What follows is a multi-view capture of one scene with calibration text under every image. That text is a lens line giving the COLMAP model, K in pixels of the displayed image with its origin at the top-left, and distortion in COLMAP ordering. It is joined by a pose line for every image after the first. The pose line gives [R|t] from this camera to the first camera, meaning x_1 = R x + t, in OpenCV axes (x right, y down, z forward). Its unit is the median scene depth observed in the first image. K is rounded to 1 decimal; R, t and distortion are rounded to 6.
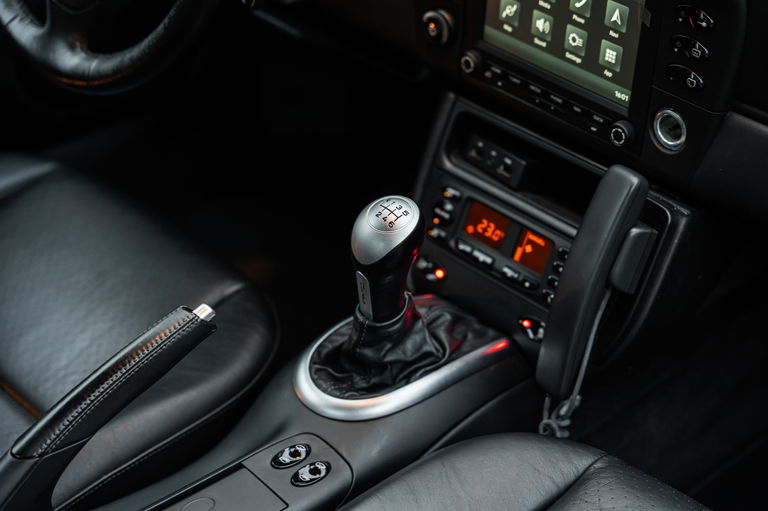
lens RADIAL K [[1538.7, 0, 384.0], [0, 1538.7, 255.5], [0, 0, 1]] dist [0.009952, 0.293706]
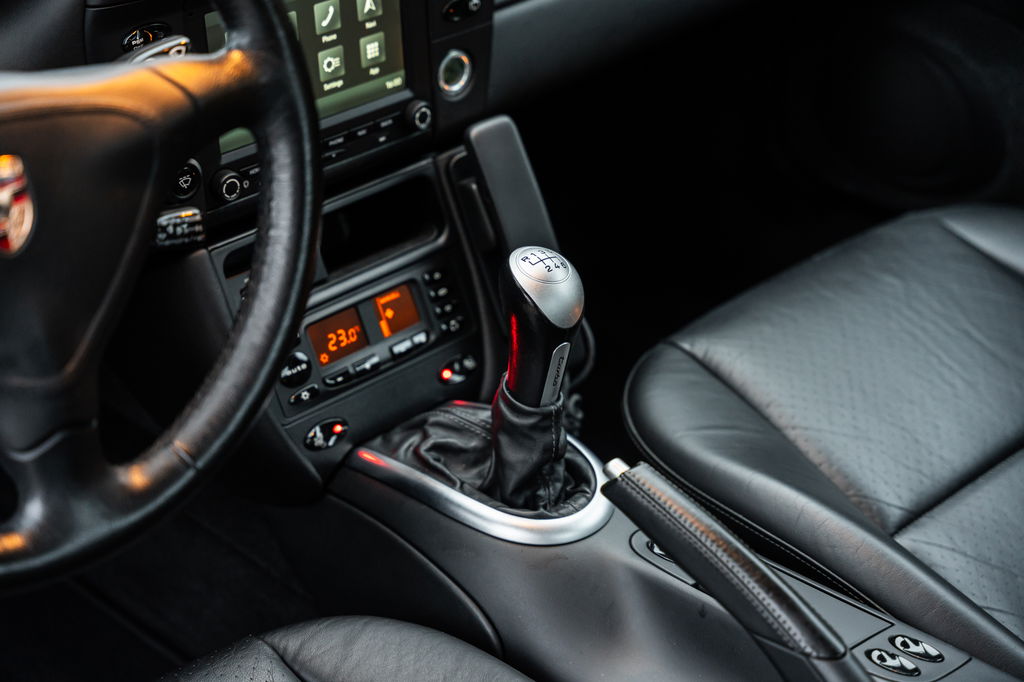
lens RADIAL K [[2051.6, 0, 512.0], [0, 2051.6, 341.0], [0, 0, 1]] dist [0.009952, 0.293706]
pose [[-0.024308, -0.545403, 0.837822, -0.860138], [0.511338, 0.713361, 0.479217, -0.500847], [-0.859036, 0.440059, 0.261545, 0.685015]]
